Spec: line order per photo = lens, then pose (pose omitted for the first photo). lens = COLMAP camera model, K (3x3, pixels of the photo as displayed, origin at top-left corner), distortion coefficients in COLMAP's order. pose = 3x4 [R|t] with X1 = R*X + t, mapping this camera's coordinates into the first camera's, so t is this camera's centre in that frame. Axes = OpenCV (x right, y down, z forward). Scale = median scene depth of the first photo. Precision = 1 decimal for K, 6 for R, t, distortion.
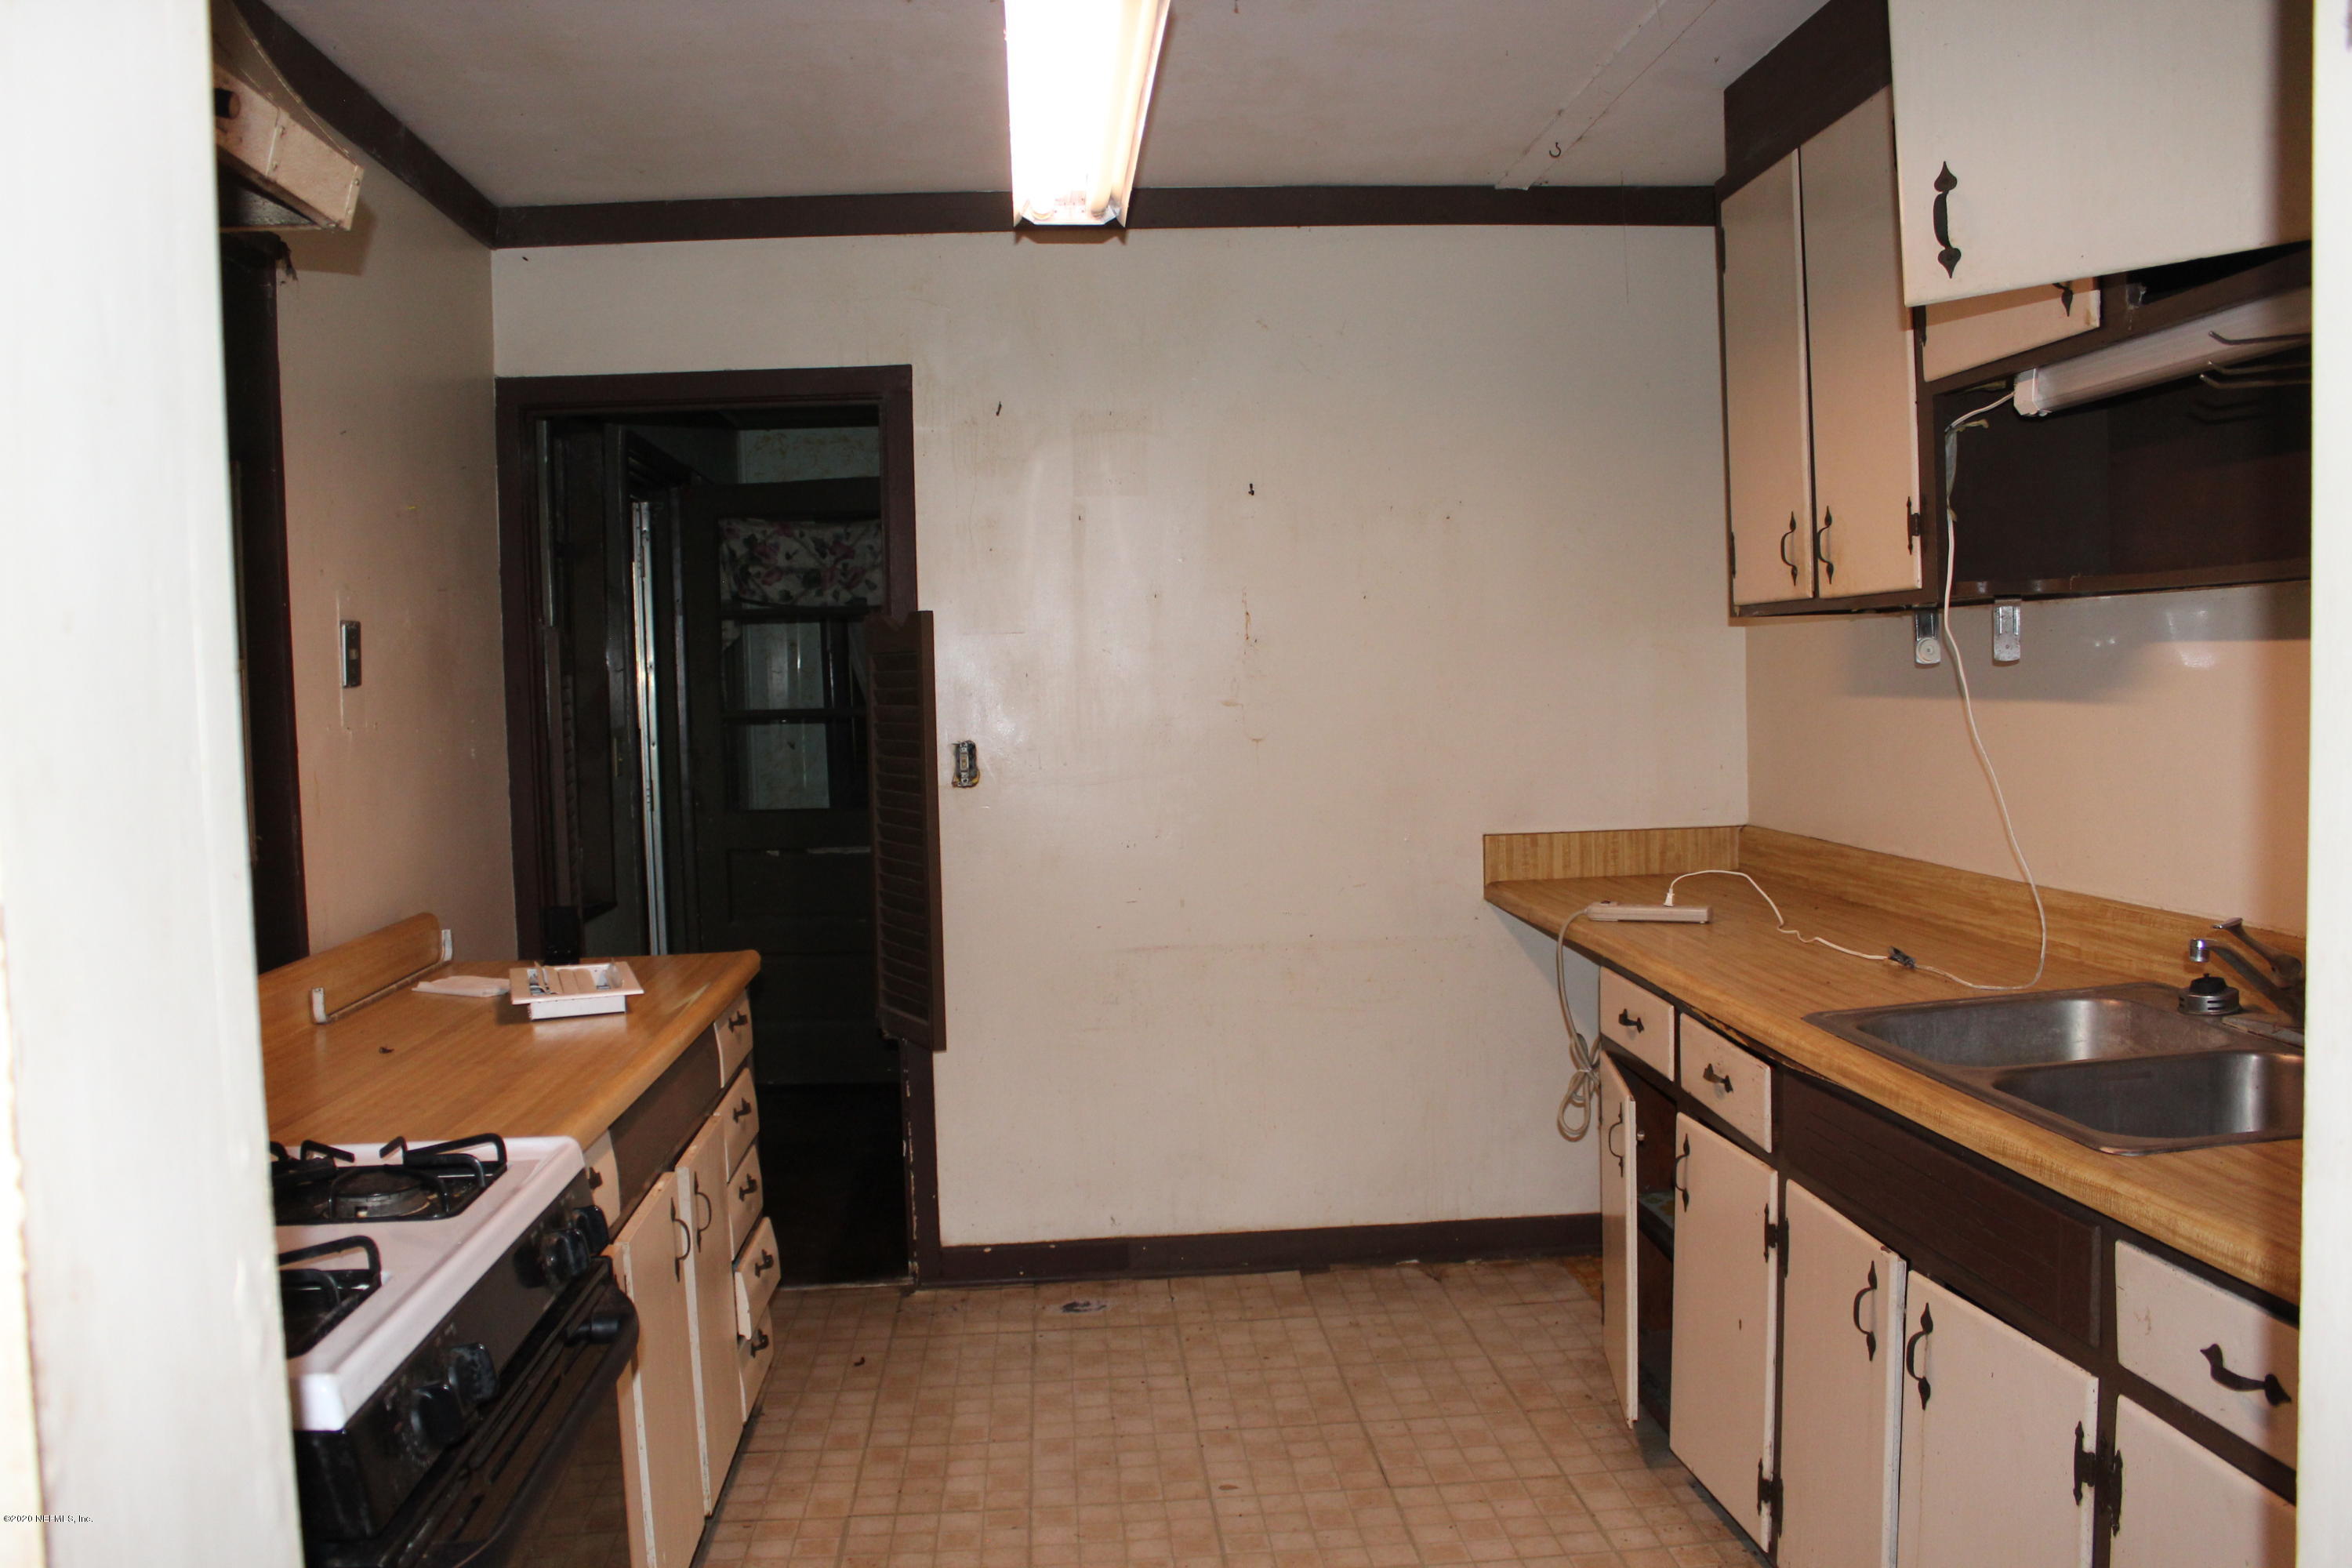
lens RADIAL K [[1980.4, 0, 1176.0], [0, 1980.4, 784.0], [0, 0, 1]] dist [0.000126, 0.000244]
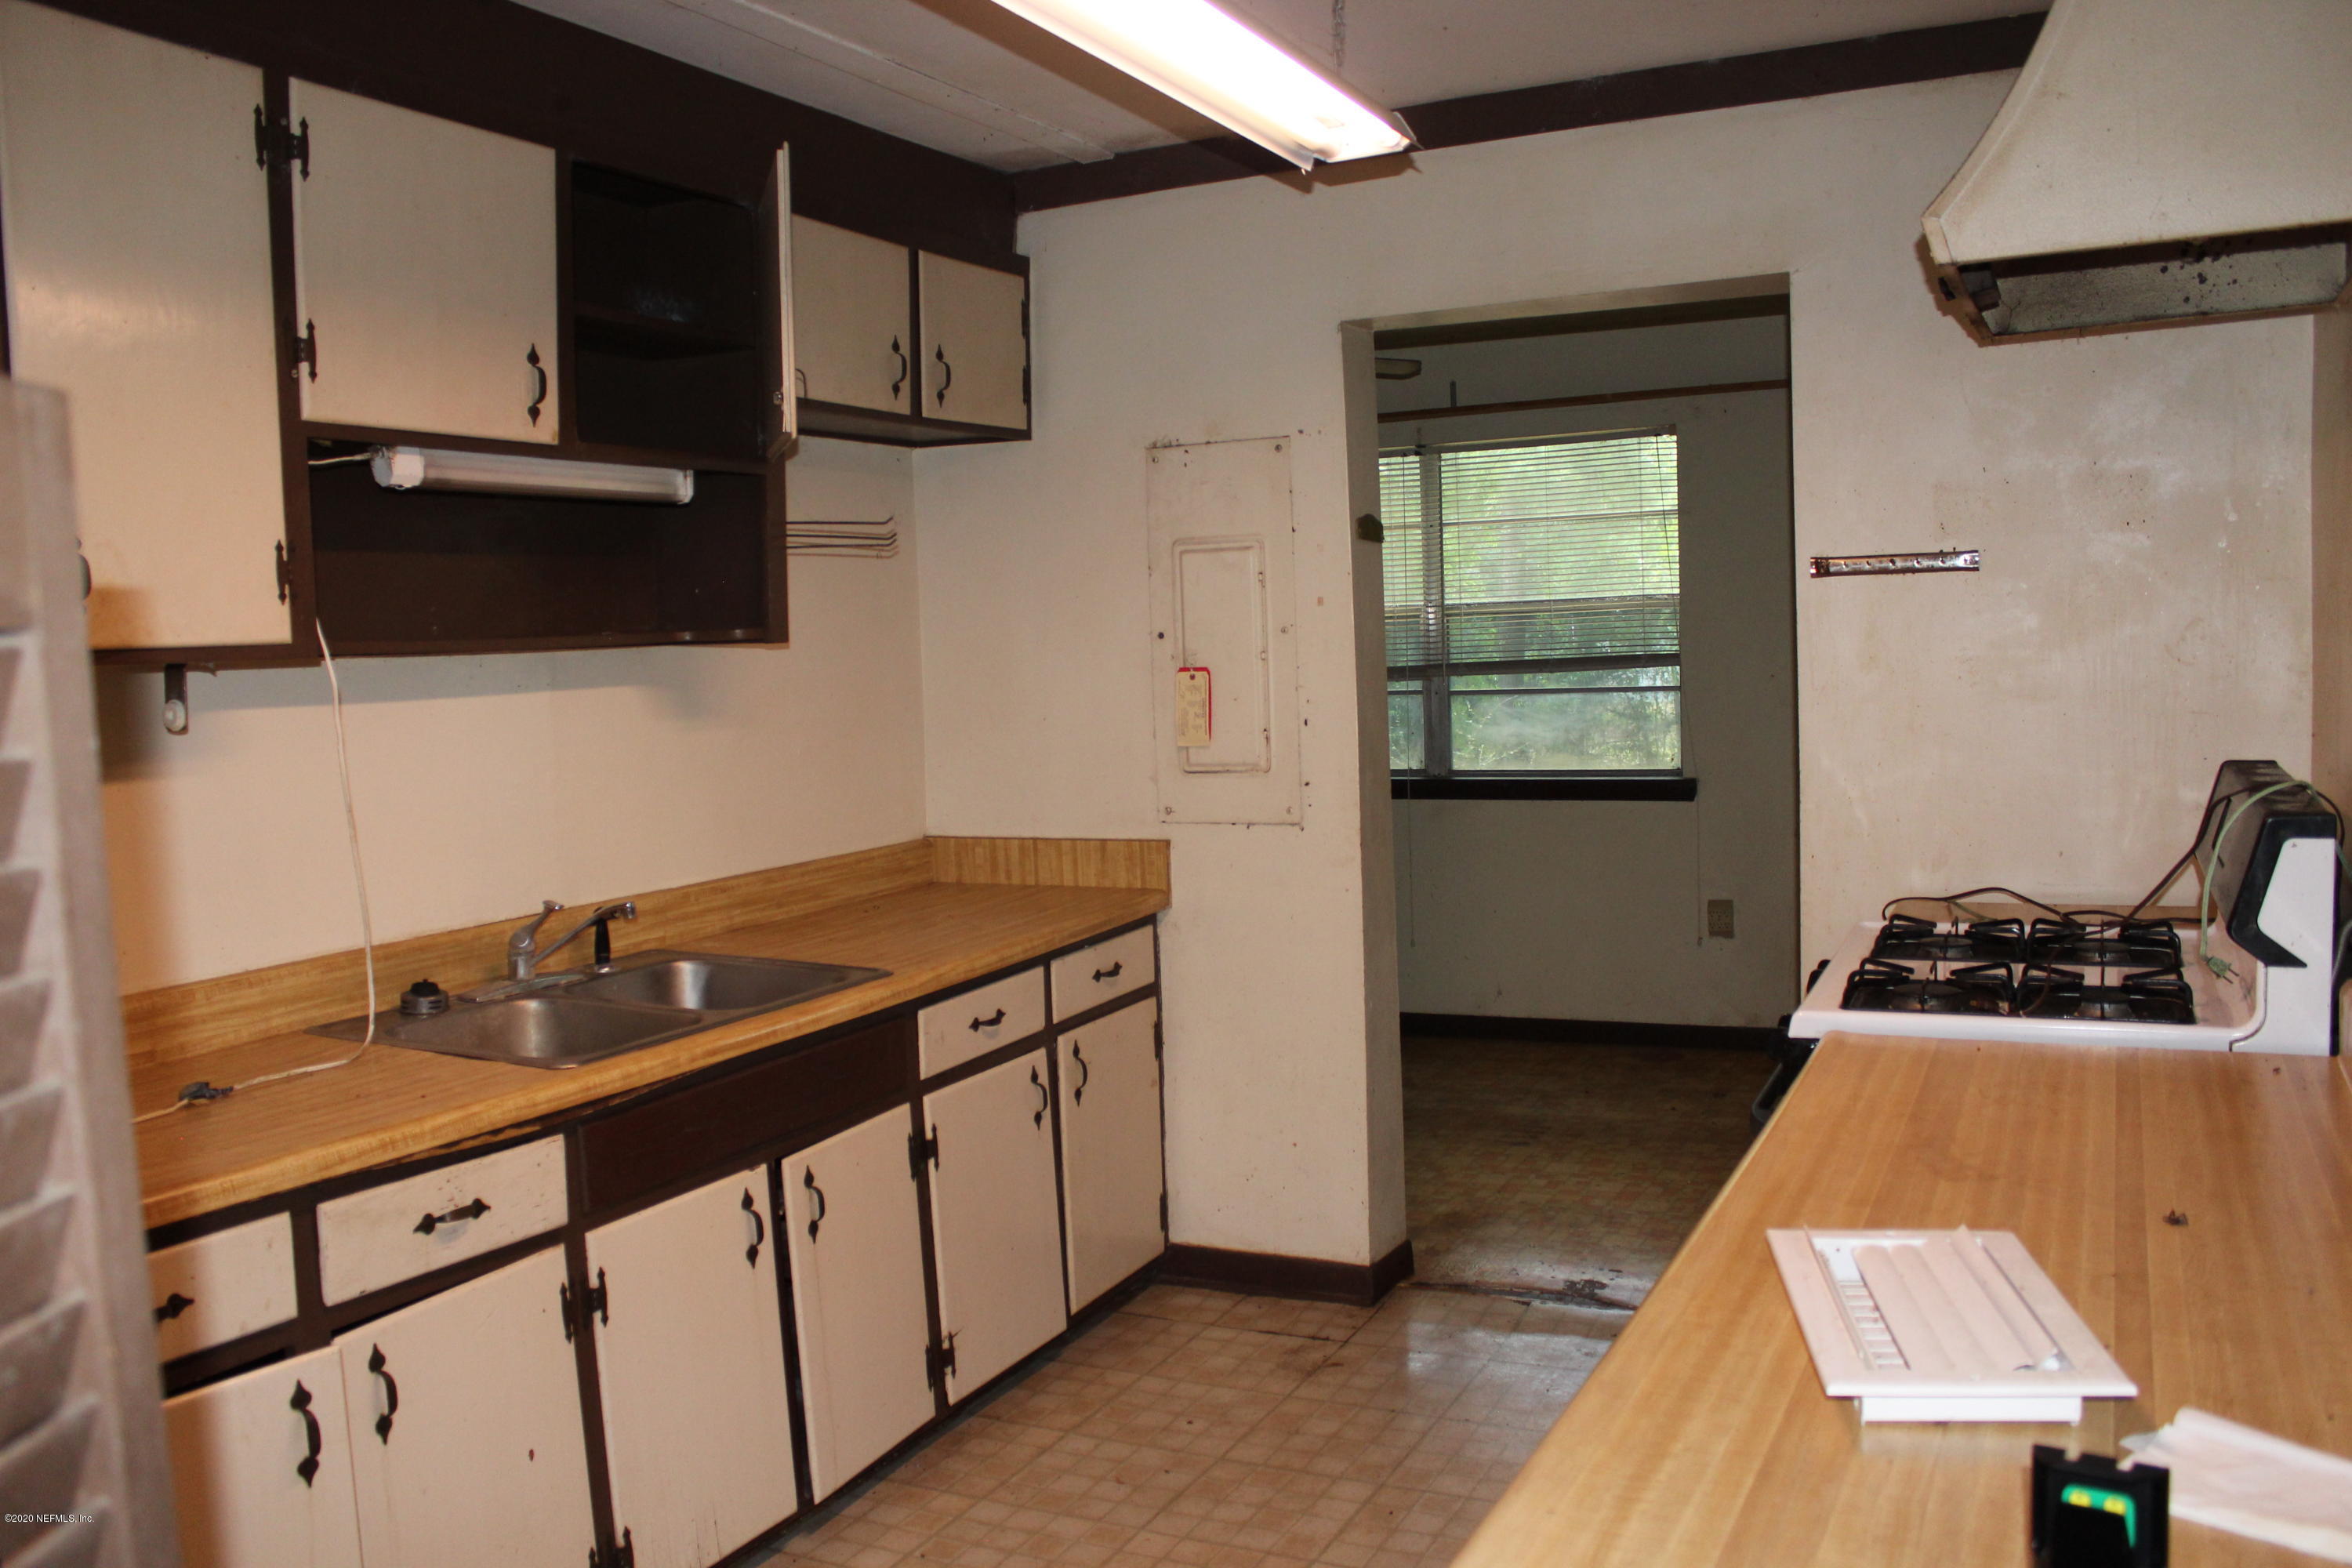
lens RADIAL K [[1980.4, 0, 1176.0], [0, 1980.4, 784.0], [0, 0, 1]] dist [0.000126, 0.000244]
pose [[-0.870618, 0.021994, 0.491468, -0.436508], [0.081954, 0.991525, 0.100807, -0.097977], [-0.485086, 0.128042, -0.865042, 1.668262]]
